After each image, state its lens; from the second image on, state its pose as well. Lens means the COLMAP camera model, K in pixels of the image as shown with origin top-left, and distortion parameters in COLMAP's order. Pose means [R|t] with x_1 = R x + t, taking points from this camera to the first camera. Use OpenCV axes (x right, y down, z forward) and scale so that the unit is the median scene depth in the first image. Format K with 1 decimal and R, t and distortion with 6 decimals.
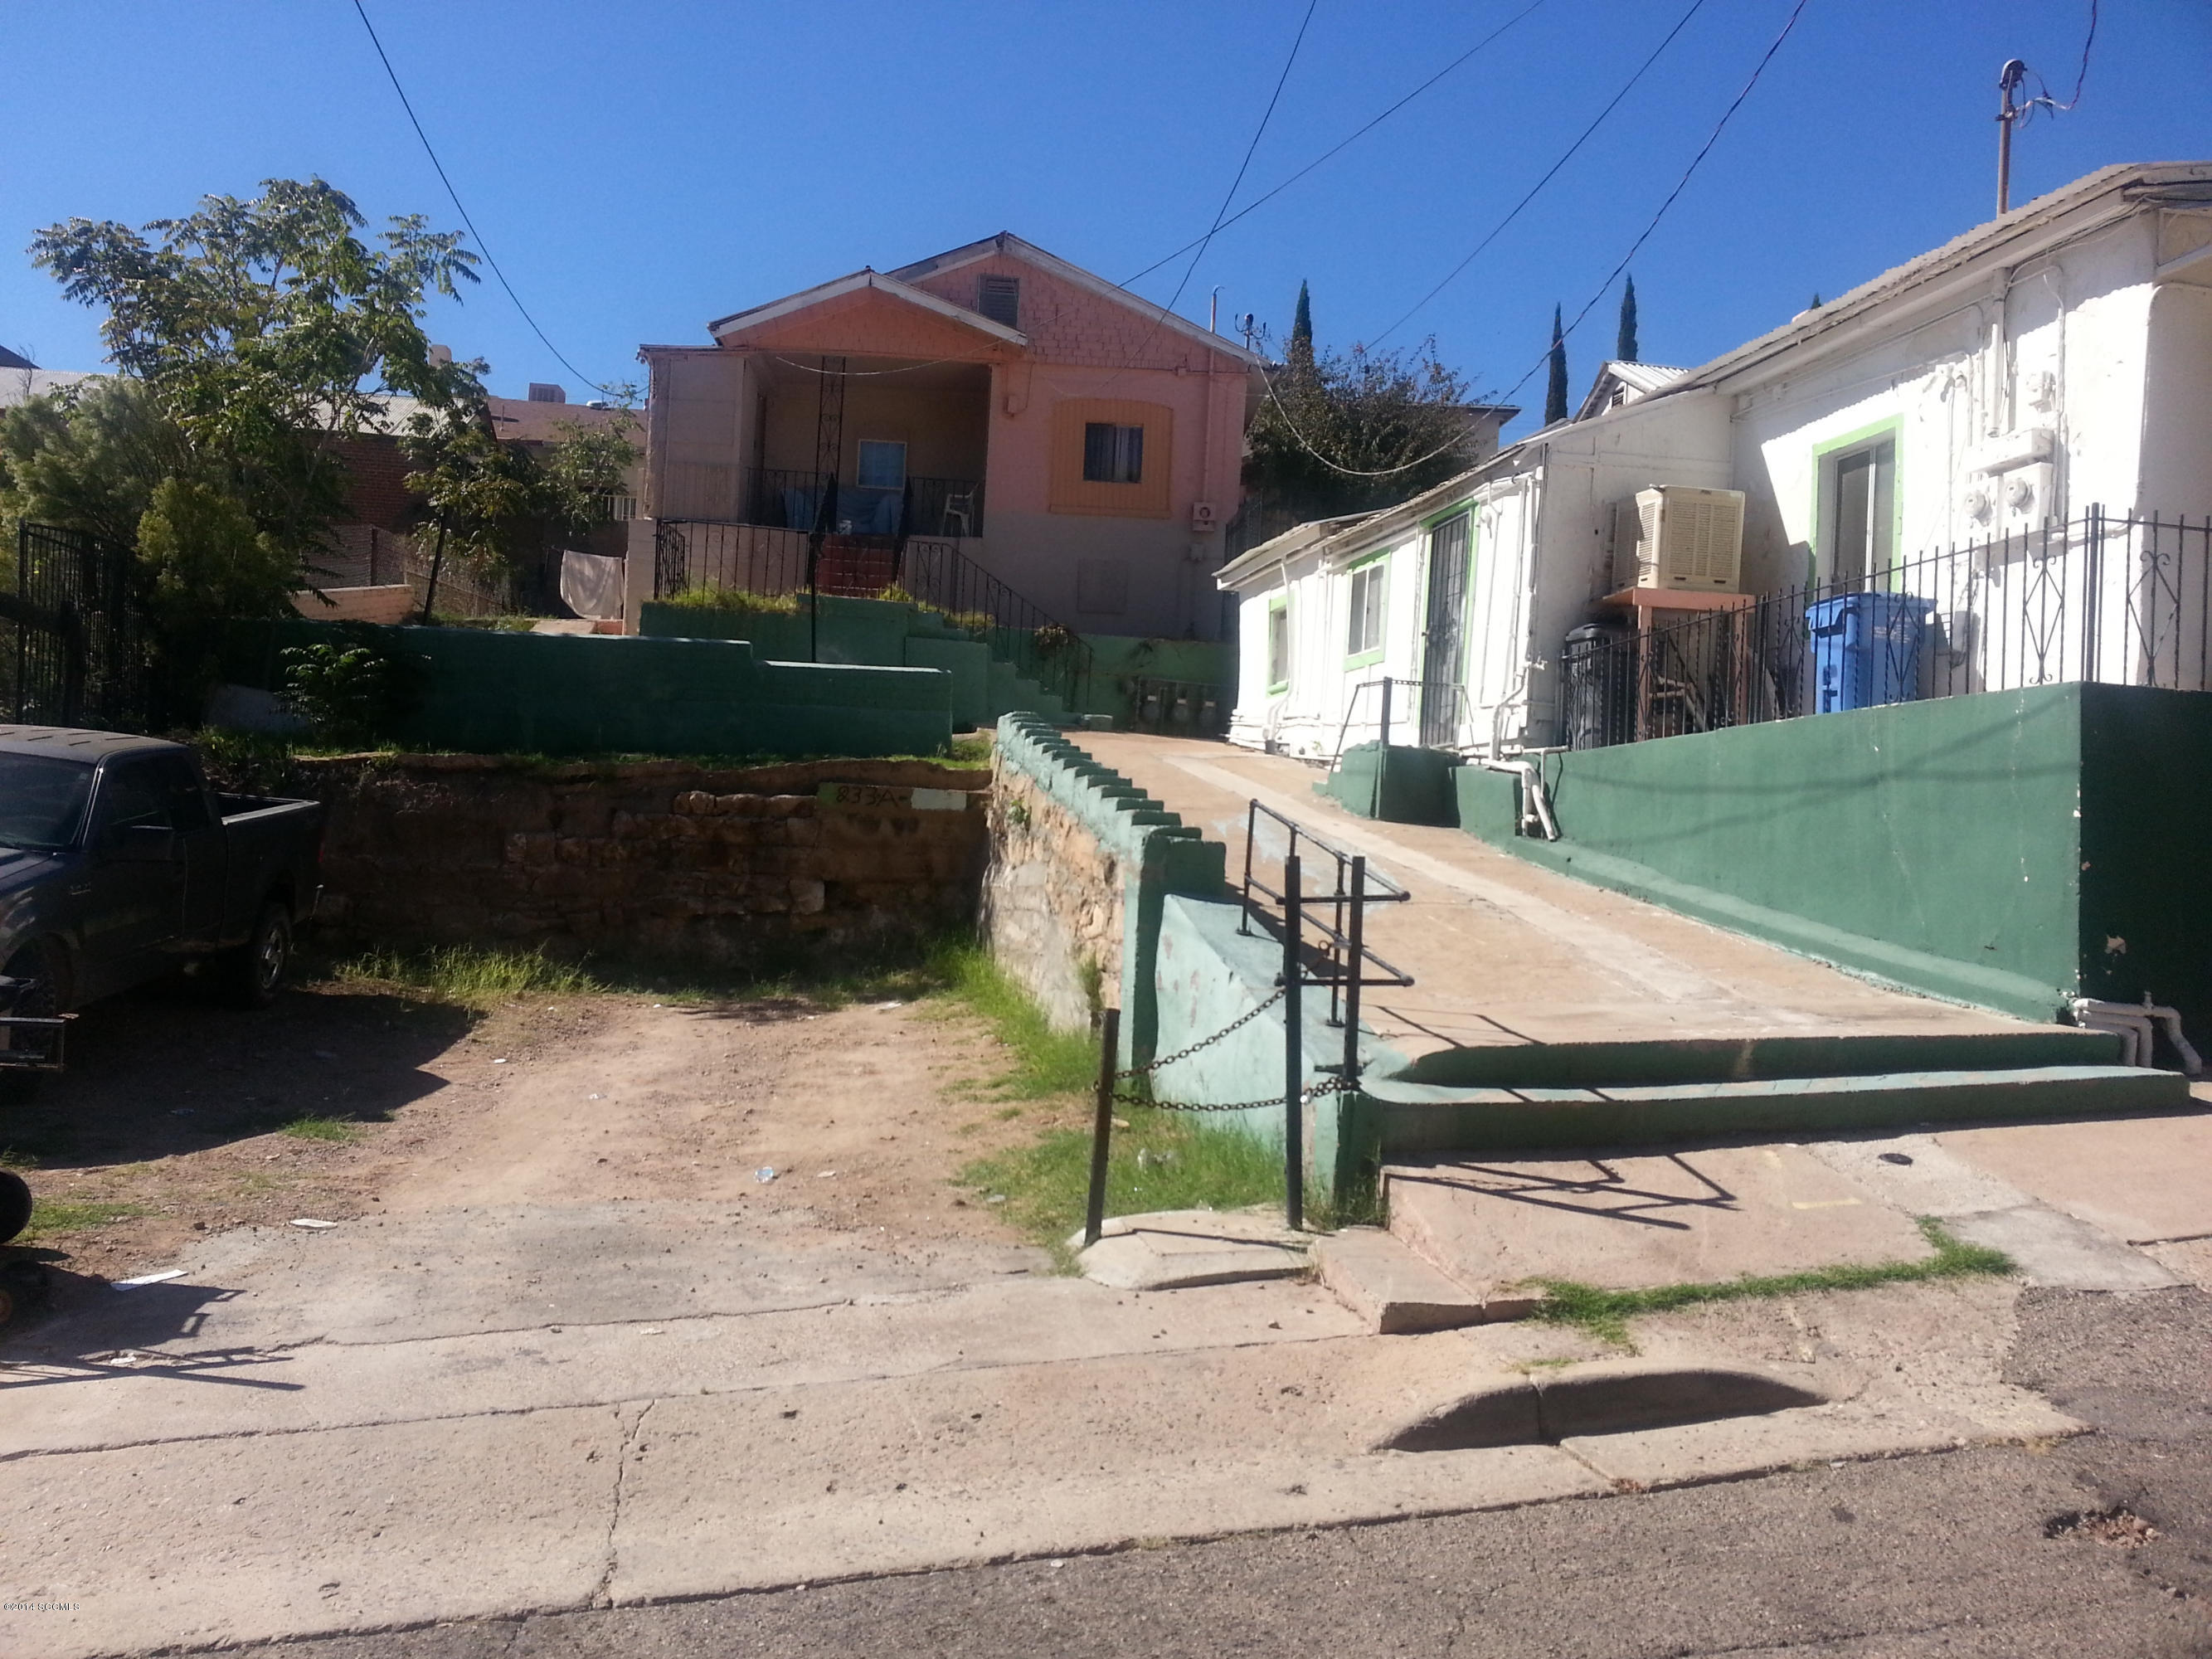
lens RADIAL K [[1791.6, 0, 1106.0], [0, 1791.6, 829.5], [0, 0, 1]] dist [0.106279, -0.177148]
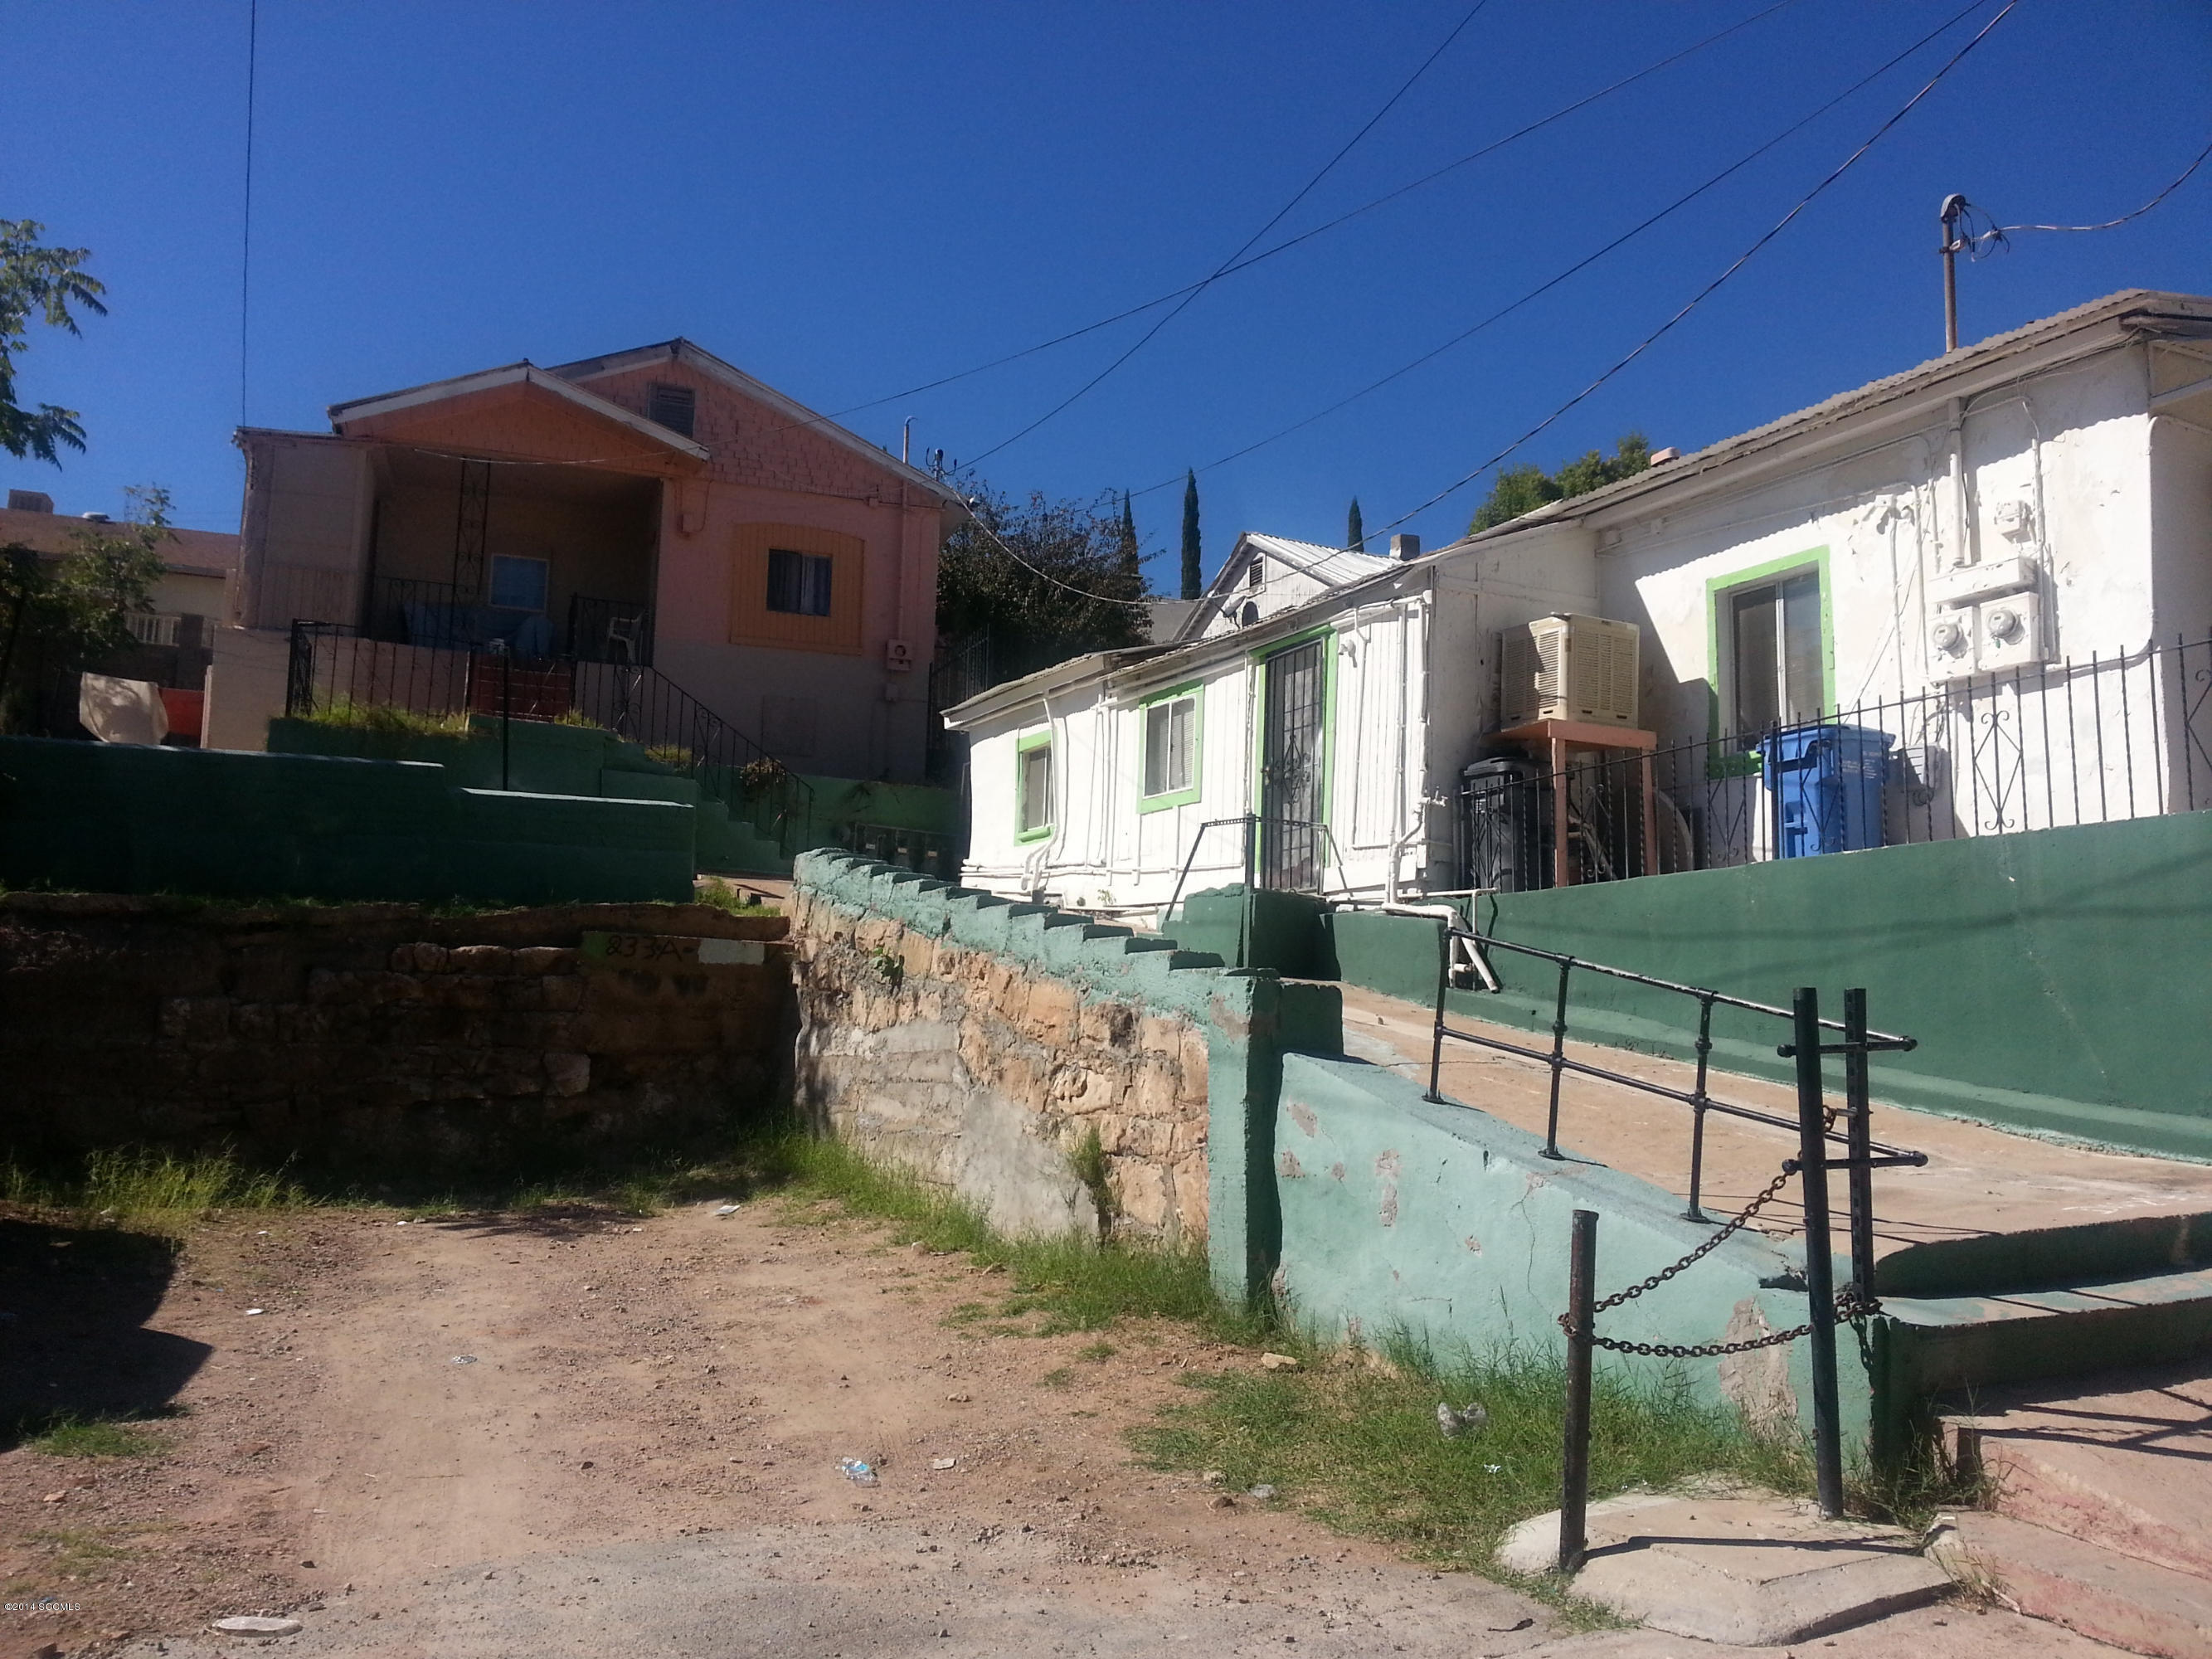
lens RADIAL K [[1791.6, 0, 1106.0], [0, 1791.6, 829.5], [0, 0, 1]] dist [0.106279, -0.177148]
pose [[0.962886, 0.016622, 0.269395, -0.158617], [0.009417, 0.995425, -0.095078, 0.008061], [-0.269743, 0.094087, 0.958325, 0.159655]]
